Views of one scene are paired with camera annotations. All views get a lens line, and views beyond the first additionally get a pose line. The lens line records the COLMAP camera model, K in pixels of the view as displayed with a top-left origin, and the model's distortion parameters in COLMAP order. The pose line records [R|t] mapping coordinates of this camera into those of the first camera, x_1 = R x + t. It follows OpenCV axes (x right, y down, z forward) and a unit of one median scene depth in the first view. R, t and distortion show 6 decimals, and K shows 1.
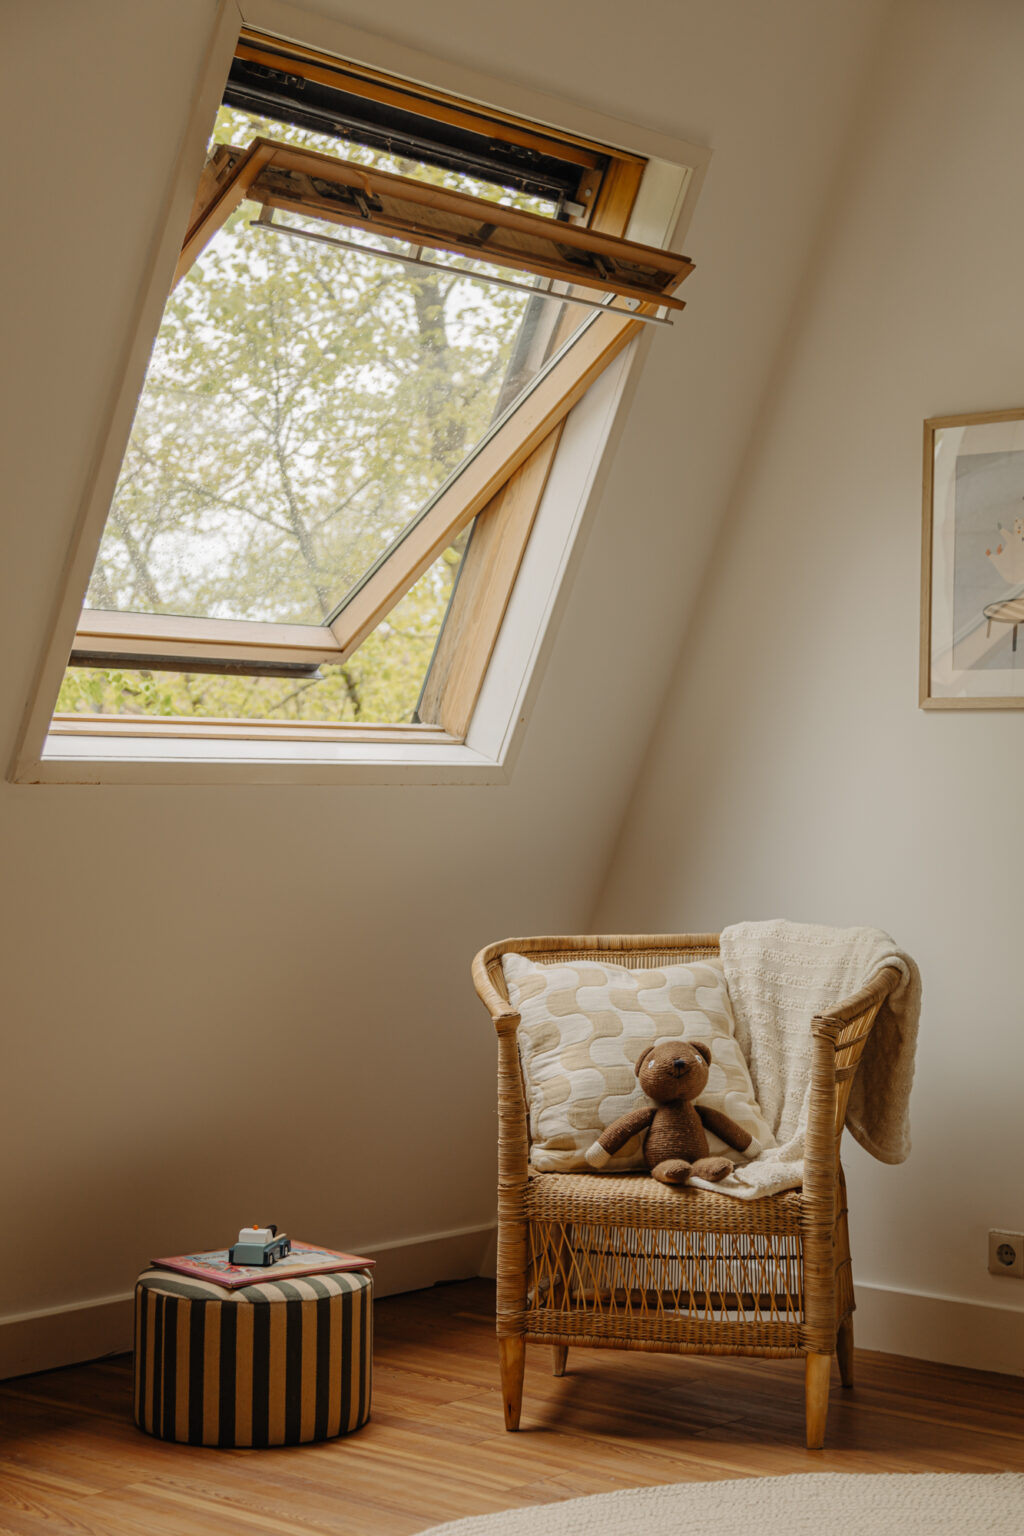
lens RADIAL K [[2489.7, 0, 514.7], [0, 2489.7, 940.7], [0, 0, 1]] dist [0.005993, 0.045321]
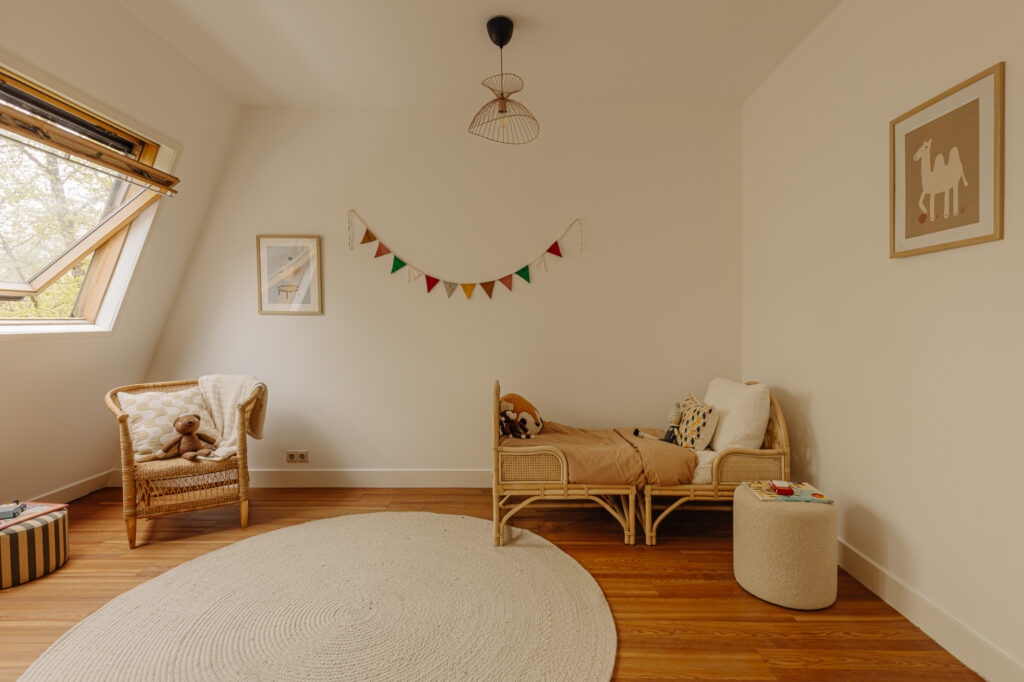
lens RADIAL K [[489.2, 0, 522.9], [0, 489.2, 352.2], [0, 0, 1]] dist [0.002367, 0.000244]
pose [[0.749695, -0.047263, 0.660093, -0.027070], [0.043367, 0.998811, 0.022261, -0.037945], [-0.660361, 0.011938, 0.750854, 0.212787]]
